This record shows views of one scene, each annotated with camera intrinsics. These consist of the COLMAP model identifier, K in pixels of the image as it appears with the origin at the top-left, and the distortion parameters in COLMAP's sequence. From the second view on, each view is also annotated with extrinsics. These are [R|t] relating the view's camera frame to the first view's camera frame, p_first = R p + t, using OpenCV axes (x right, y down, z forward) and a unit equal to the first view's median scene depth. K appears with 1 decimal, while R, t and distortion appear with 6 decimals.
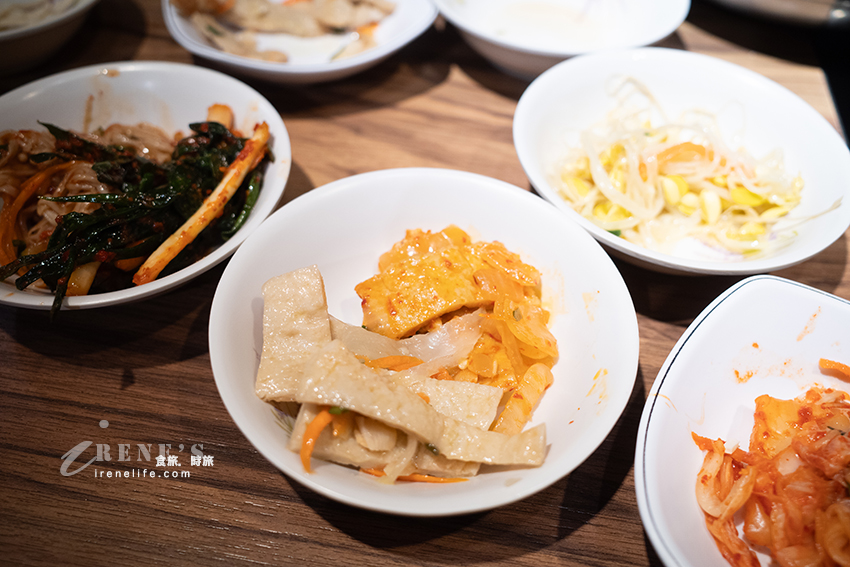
lens RADIAL K [[724.0, 0, 414.1], [0, 724.0, 280.8], [0, 0, 1]] dist [-0.041628, 0.075228]
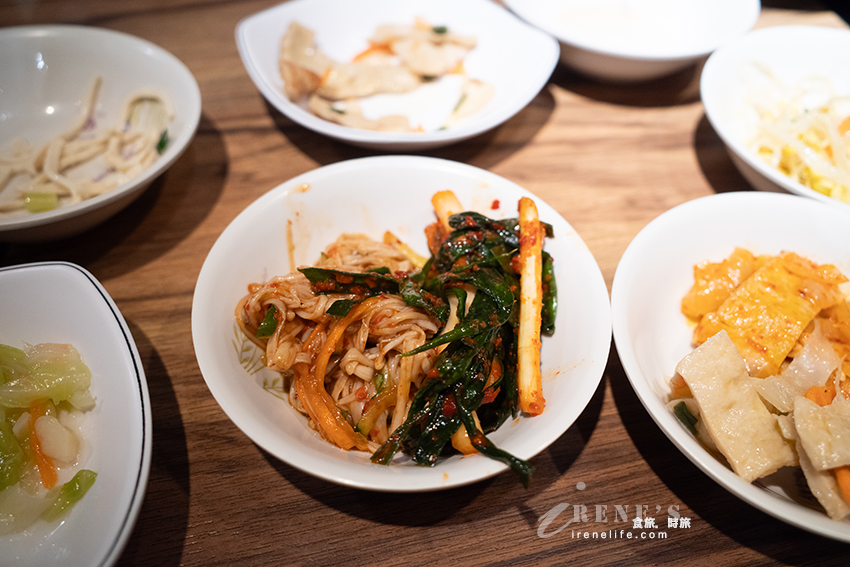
lens RADIAL K [[724.0, 0, 414.1], [0, 724.0, 280.8], [0, 0, 1]] dist [-0.041628, 0.075228]
pose [[0.918873, -0.297439, 0.259236, -0.642423], [0.292171, 0.954510, 0.059562, -0.226872], [-0.265159, 0.021012, 0.963976, 0.155656]]
